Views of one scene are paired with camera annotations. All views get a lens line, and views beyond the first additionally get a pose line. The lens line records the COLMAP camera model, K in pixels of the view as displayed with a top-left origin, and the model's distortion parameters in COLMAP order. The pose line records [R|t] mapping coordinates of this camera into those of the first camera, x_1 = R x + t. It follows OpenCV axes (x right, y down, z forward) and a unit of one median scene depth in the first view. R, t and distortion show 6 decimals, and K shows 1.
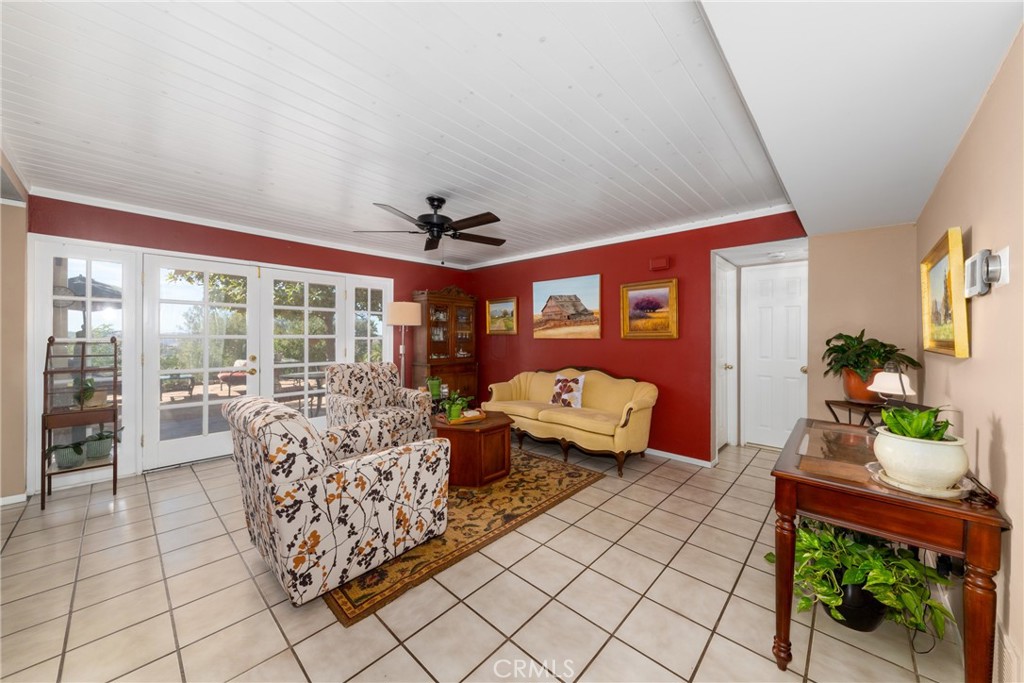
lens RADIAL K [[362.7, 0, 541.0], [0, 362.7, 334.6], [0, 0, 1]] dist [0.000829, 0.000020]
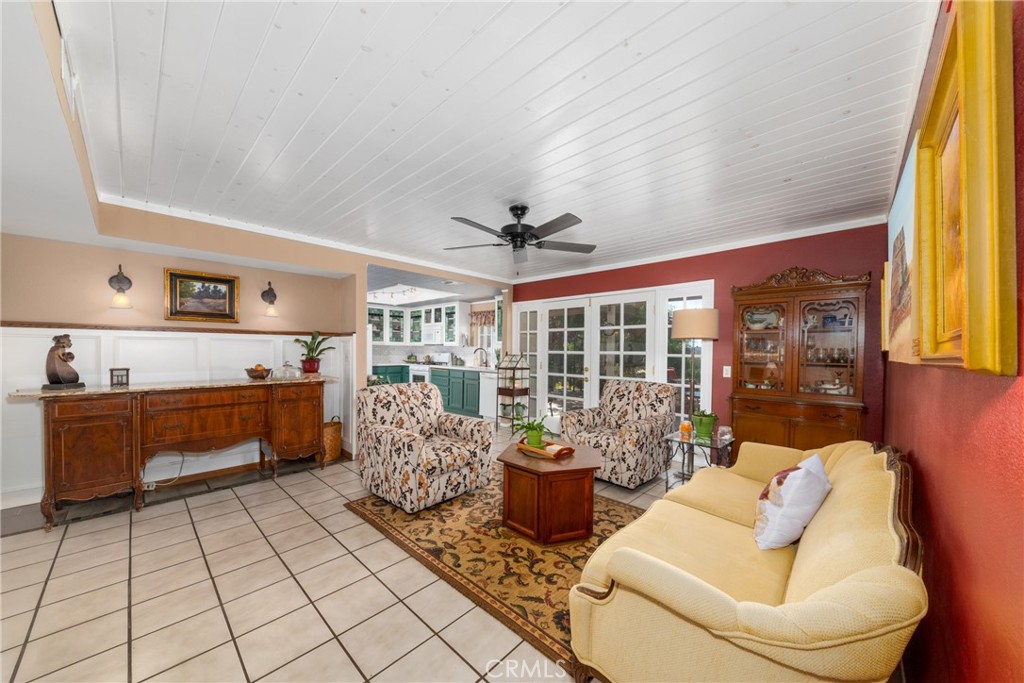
lens RADIAL K [[362.7, 0, 512.0], [0, 362.7, 341.5], [0, 0, 1]] dist [-0.000354, -0.000266]
pose [[-0.056777, -0.018129, -0.998222, 0.714608], [-0.008636, 0.999807, -0.017666, -0.011110], [0.998350, 0.007618, -0.056923, 1.071220]]
